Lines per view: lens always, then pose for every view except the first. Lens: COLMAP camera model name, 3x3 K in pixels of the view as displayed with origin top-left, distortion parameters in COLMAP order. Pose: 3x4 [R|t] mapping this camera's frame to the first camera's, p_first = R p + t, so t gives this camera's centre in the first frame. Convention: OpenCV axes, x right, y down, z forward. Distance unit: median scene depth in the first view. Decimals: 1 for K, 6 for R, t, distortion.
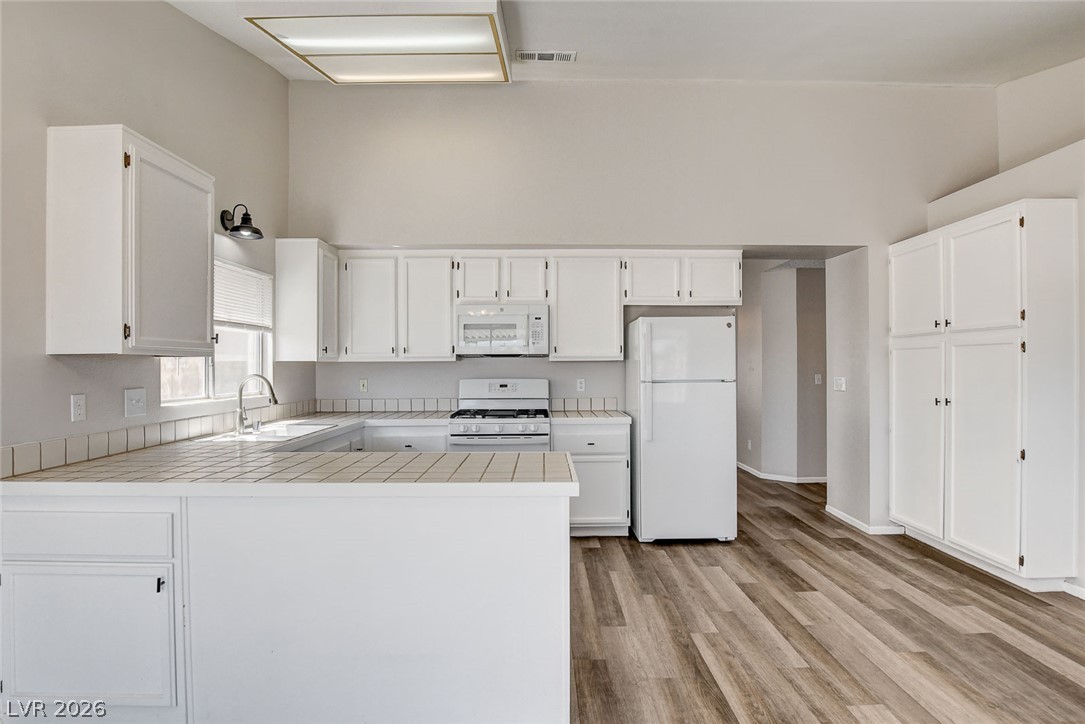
lens RADIAL K [[541.6, 0, 545.2], [0, 541.6, 365.4], [0, 0, 1]] dist [-0.038315, 0.006510]
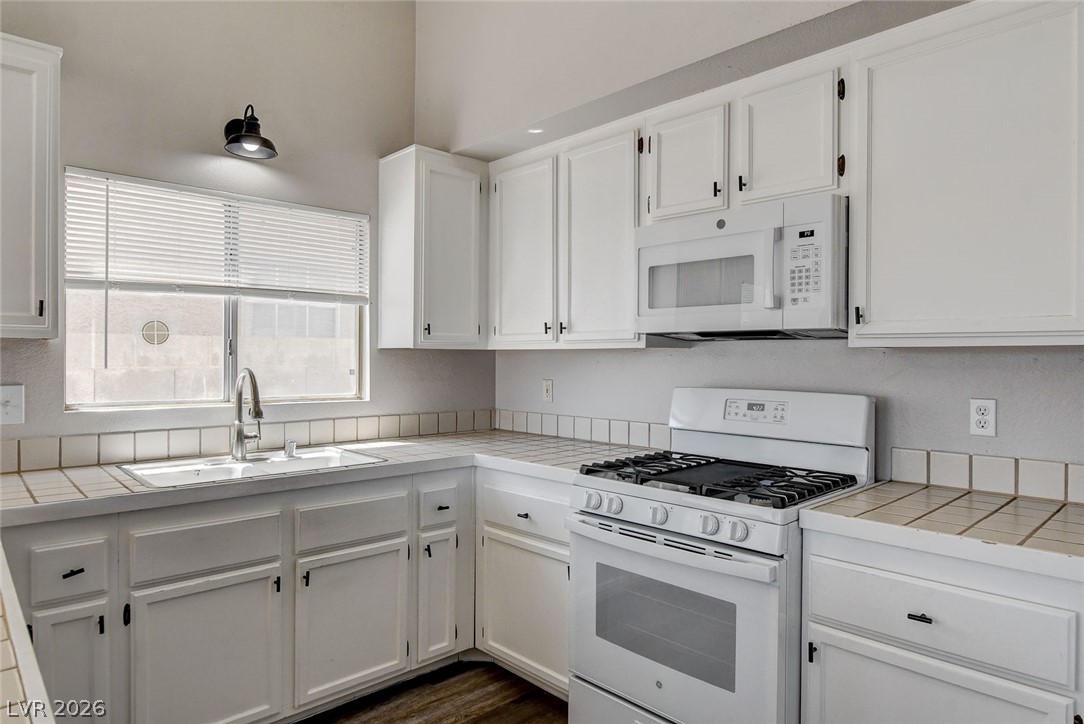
lens RADIAL K [[647.3, 0, 546.3], [0, 647.3, 357.3], [0, 0, 1]] dist [-0.014974, 0.001364]
pose [[0.681853, 0.007800, -0.731448, 0.227857], [-0.009340, 0.999954, 0.001956, -0.000348], [0.731430, 0.005497, 0.681895, 0.669250]]
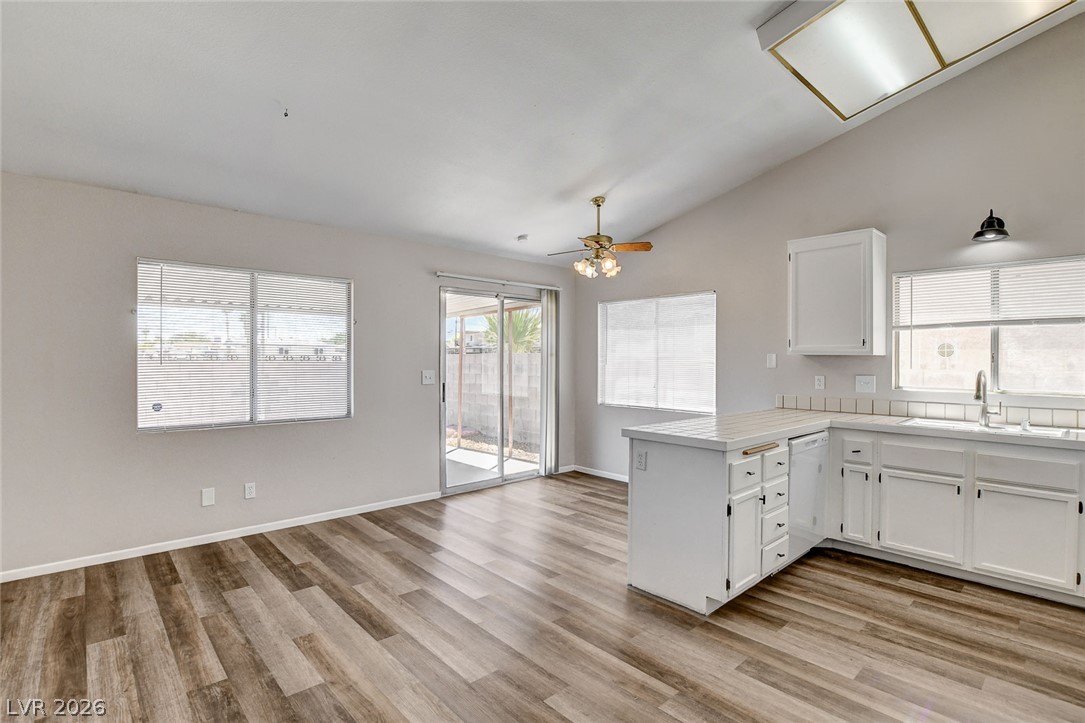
lens RADIAL K [[512.0, 0, 542.4], [0, 512.0, 363.2], [0, 0, 1]] dist [-0.032820, 0.001092]
pose [[-0.740824, 0.002733, -0.671694, 0.681314], [-0.004312, 0.999952, 0.008825, -0.001796], [0.671685, 0.009434, -0.740776, 1.035494]]
